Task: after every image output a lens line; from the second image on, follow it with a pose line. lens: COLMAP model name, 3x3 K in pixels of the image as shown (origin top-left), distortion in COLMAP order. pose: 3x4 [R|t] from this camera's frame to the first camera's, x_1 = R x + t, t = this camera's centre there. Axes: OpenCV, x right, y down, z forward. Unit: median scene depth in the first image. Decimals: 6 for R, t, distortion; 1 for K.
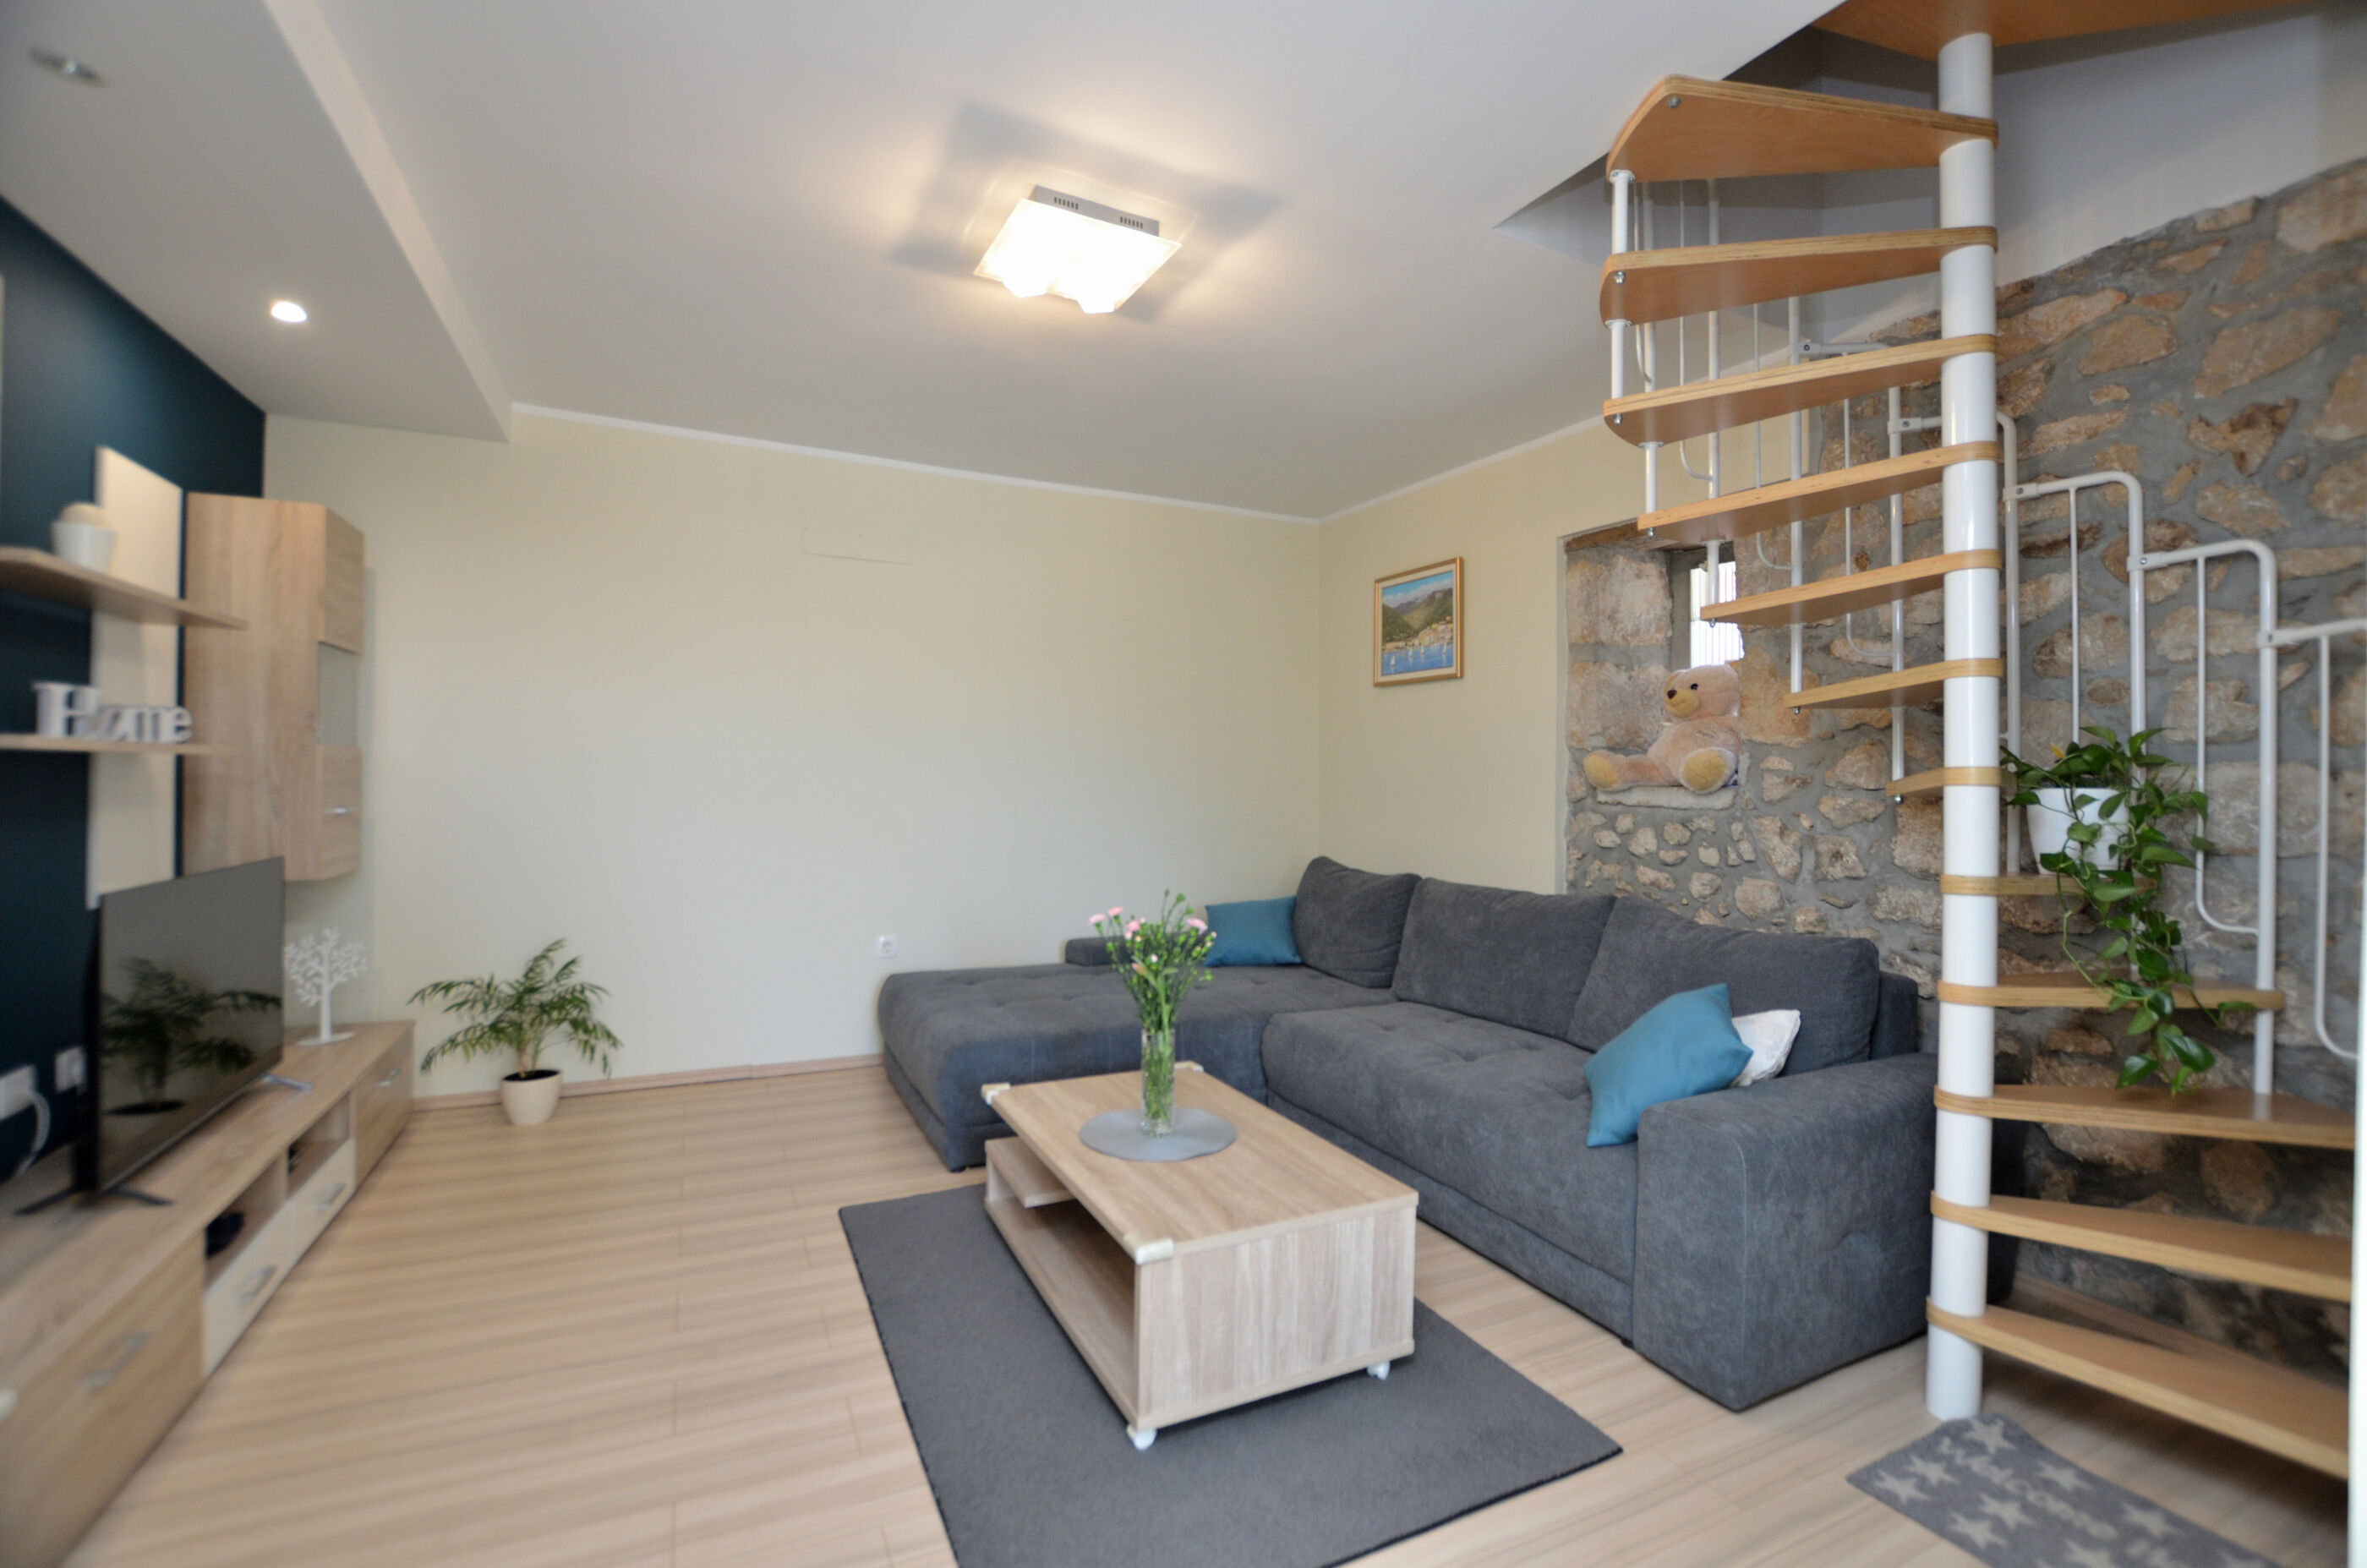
lens RADIAL K [[1043.6, 0, 1196.5], [0, 1043.6, 773.9], [0, 0, 1]] dist [-0.034260, 0.005866]
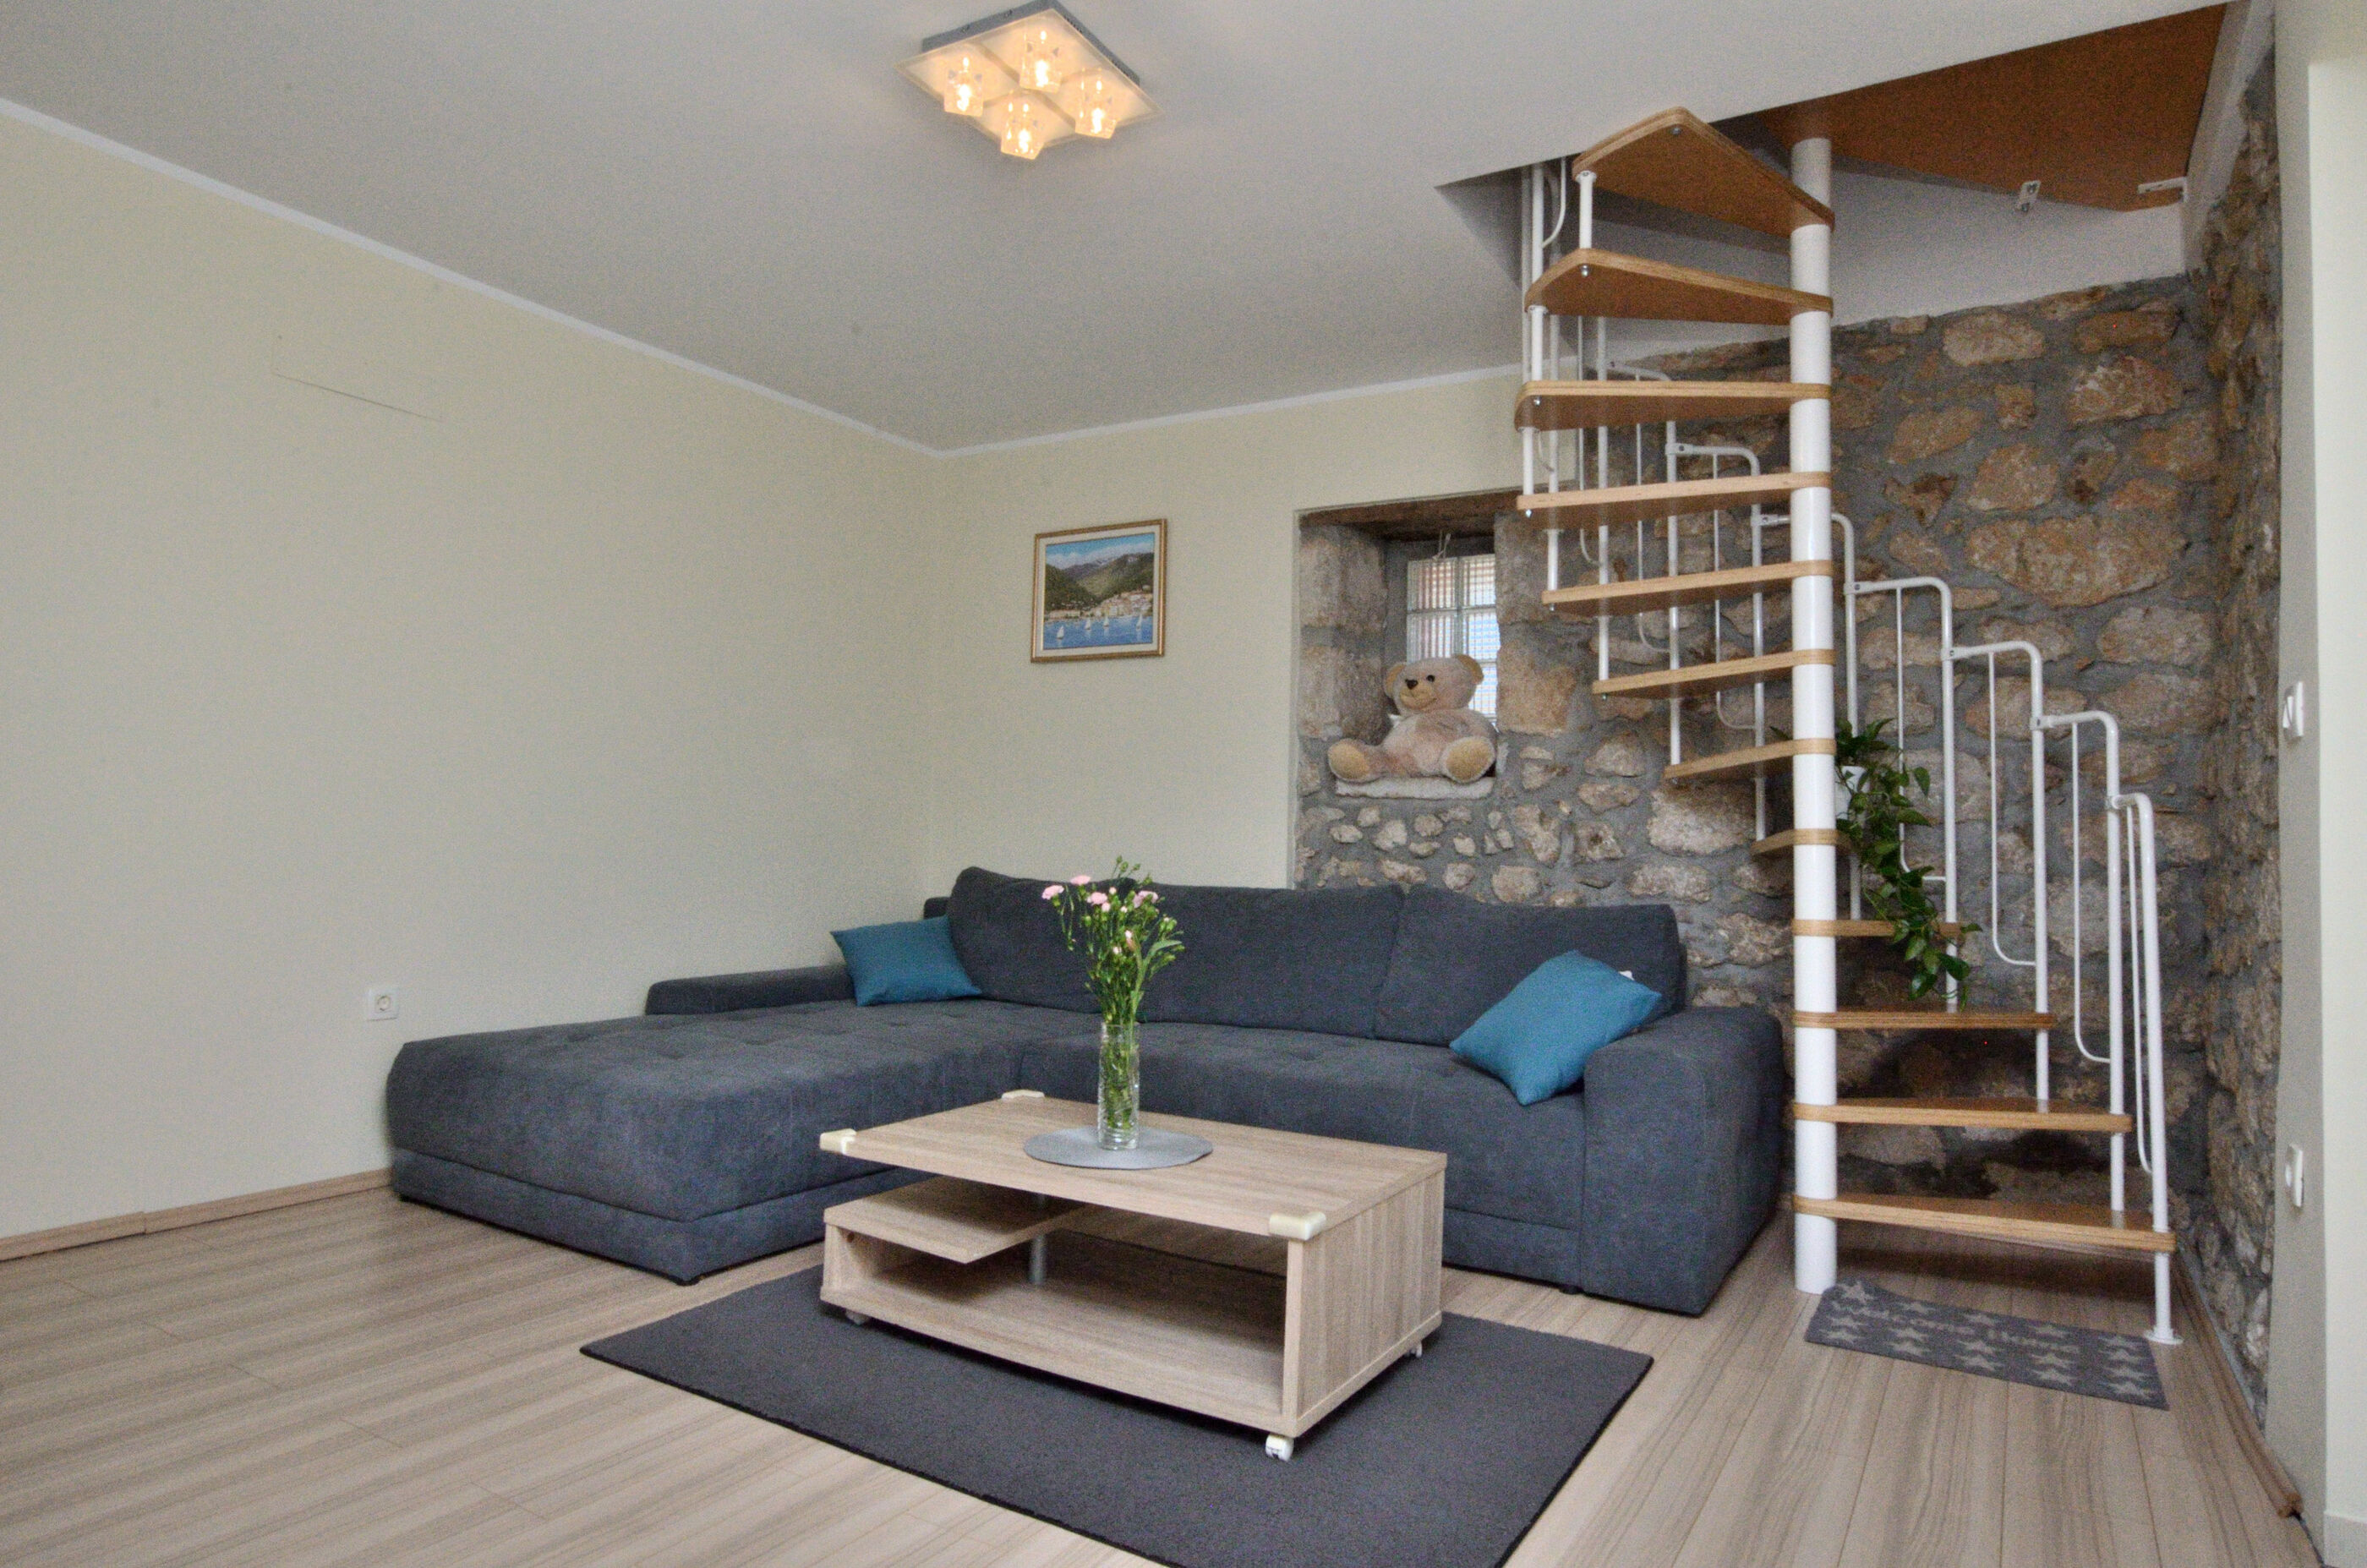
lens RADIAL K [[1374.8, 0, 1195.1], [0, 1374.8, 766.9], [0, 0, 1]] dist [-0.006287, 0.000011]
pose [[0.842936, 0.037841, 0.536682, -0.613932], [-0.016387, 0.998866, -0.044693, 0.093406], [-0.537765, 0.028879, 0.842600, 0.029911]]
